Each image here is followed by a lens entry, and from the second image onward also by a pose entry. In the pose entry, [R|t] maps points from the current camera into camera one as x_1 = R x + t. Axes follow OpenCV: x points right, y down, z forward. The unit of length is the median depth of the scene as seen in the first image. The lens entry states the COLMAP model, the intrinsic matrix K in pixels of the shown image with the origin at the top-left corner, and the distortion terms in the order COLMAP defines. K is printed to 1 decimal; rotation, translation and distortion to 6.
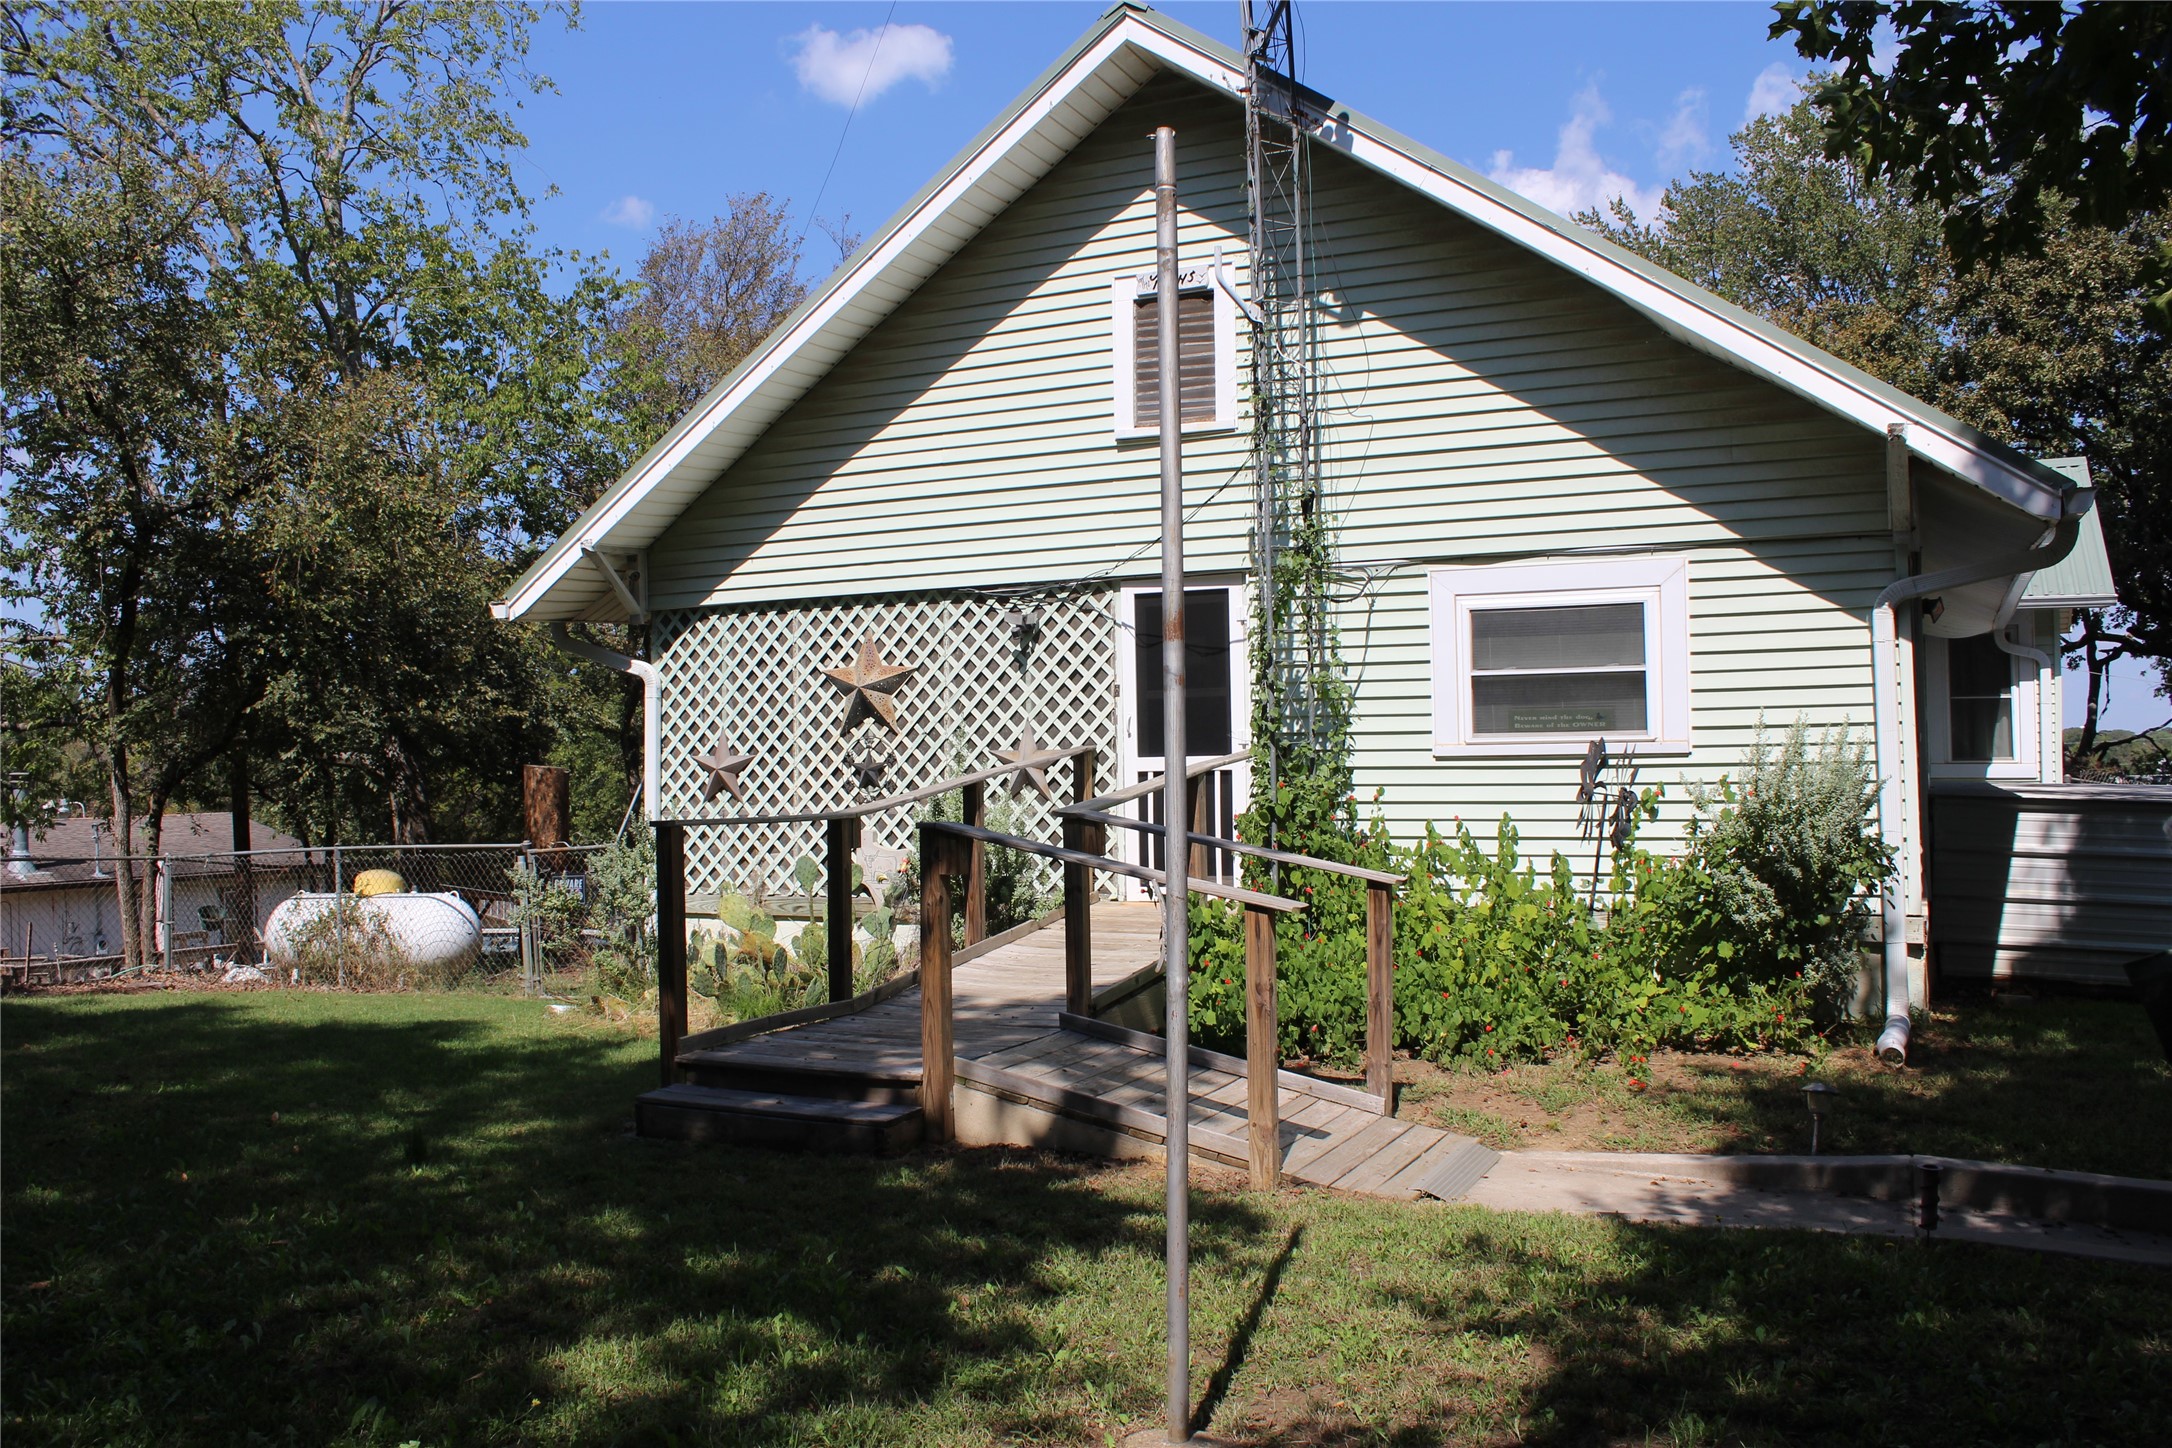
lens RADIAL K [[1836.7, 0, 1078.2], [0, 1836.7, 723.4], [0, 0, 1]] dist [-0.169313, 0.156836]
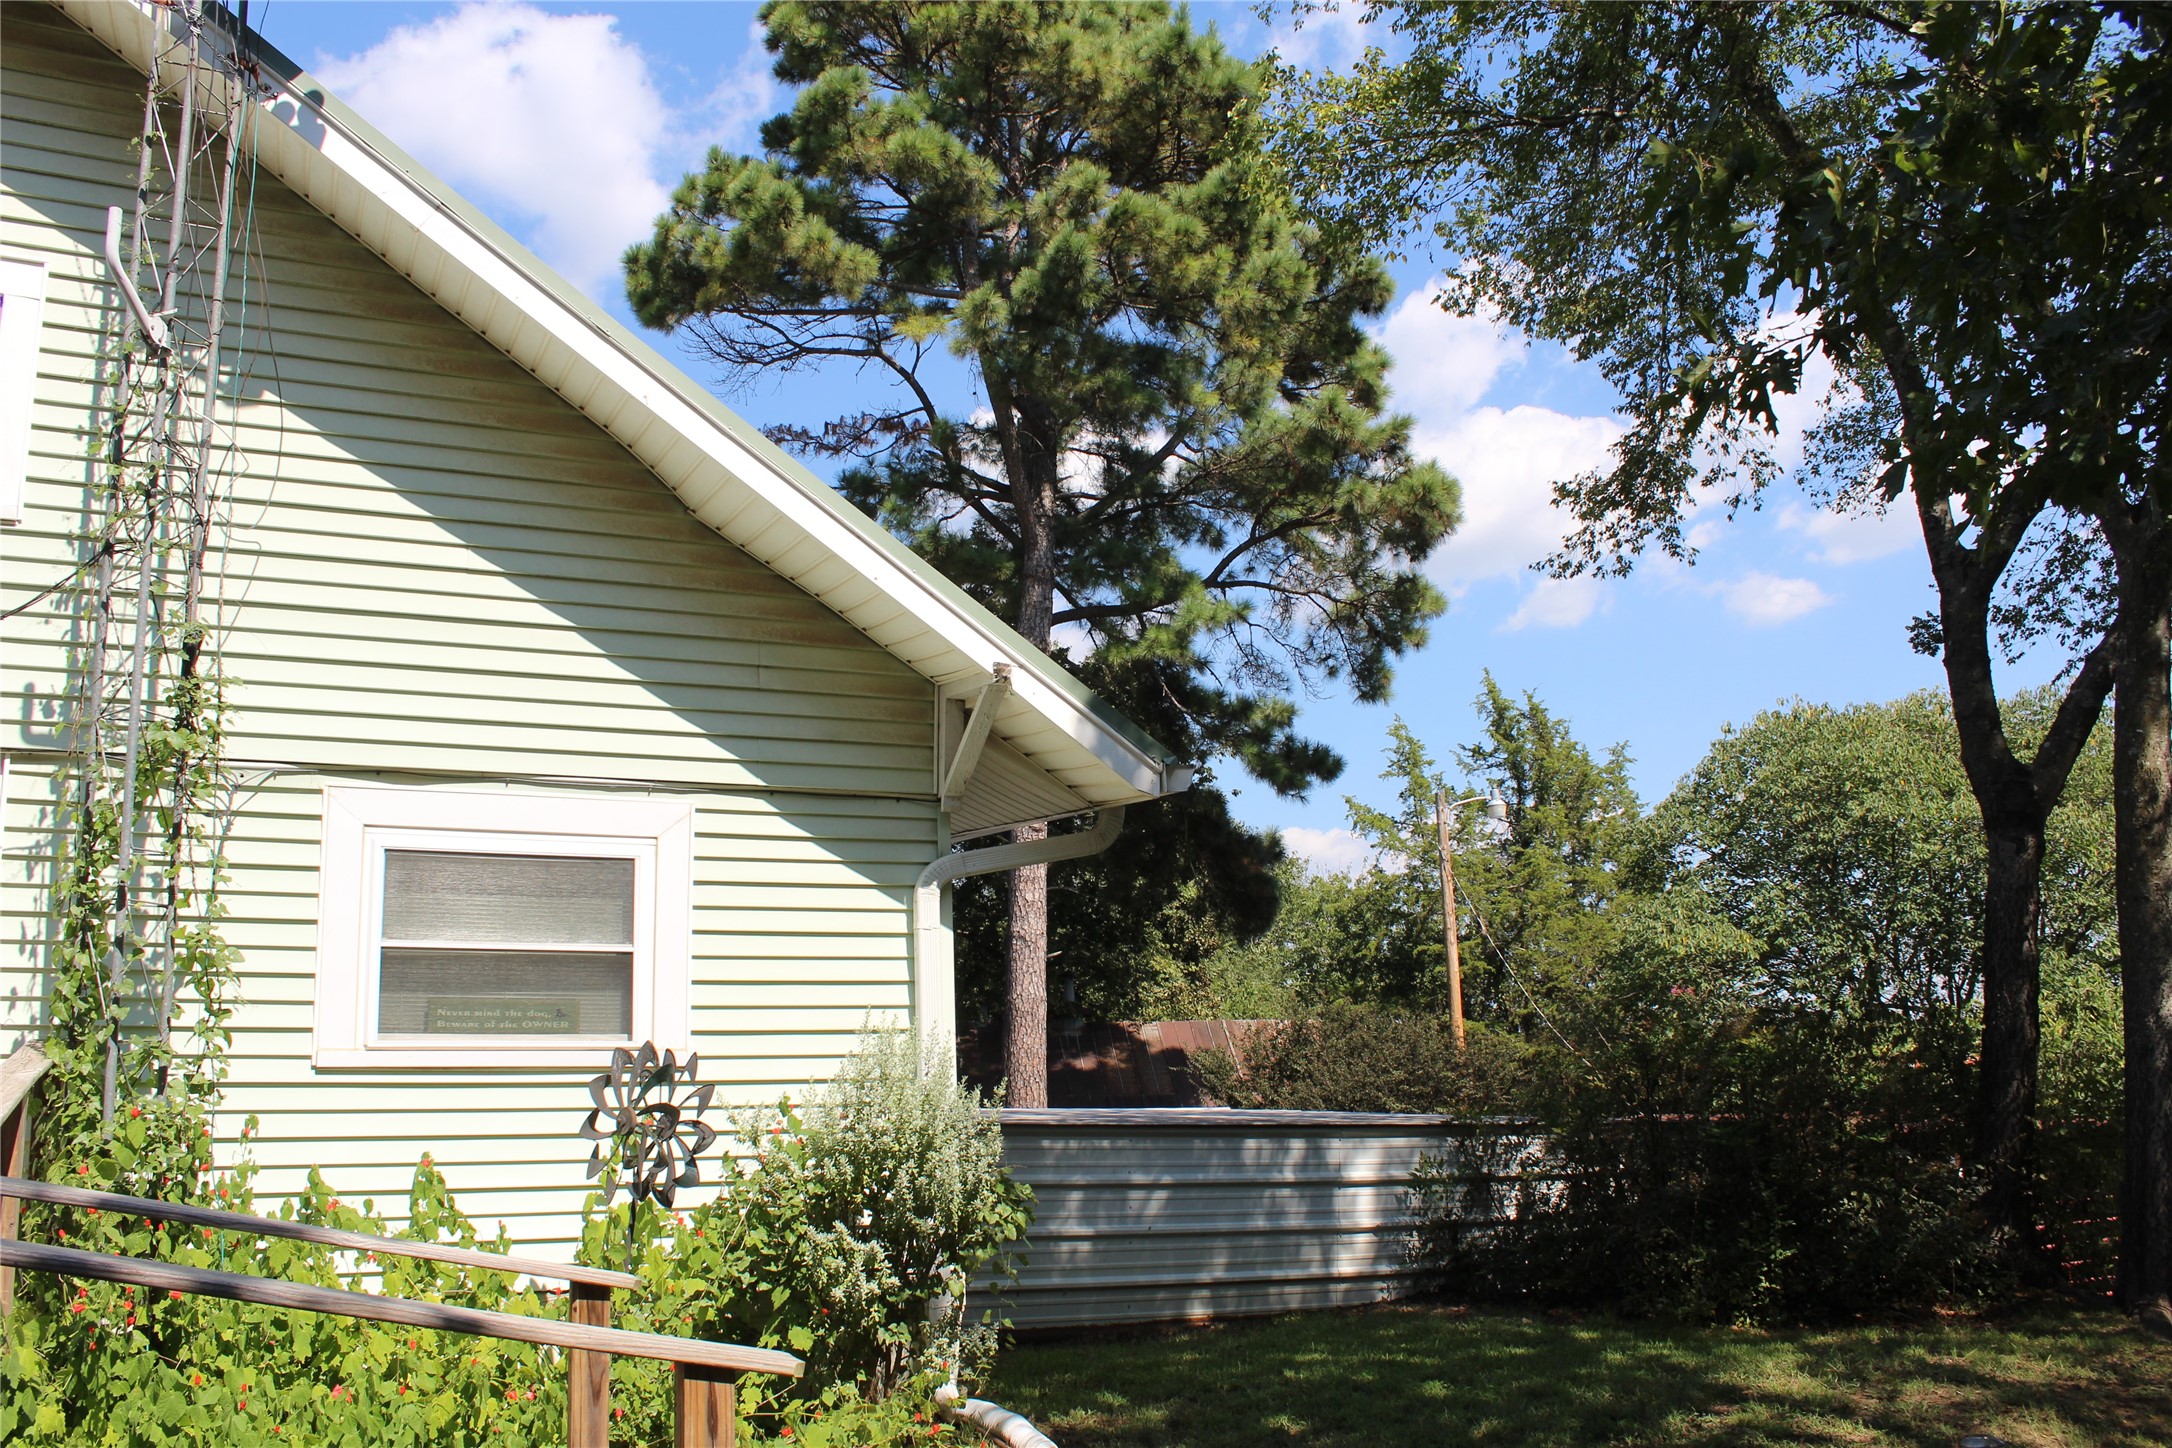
lens RADIAL K [[1836.7, 0, 1078.2], [0, 1836.7, 723.4], [0, 0, 1]] dist [-0.169313, 0.156836]
pose [[0.625101, 0.144582, 0.767036, -0.146247], [-0.005512, 0.983488, -0.180891, 0.011342], [-0.780524, 0.108847, 0.615576, 0.392649]]
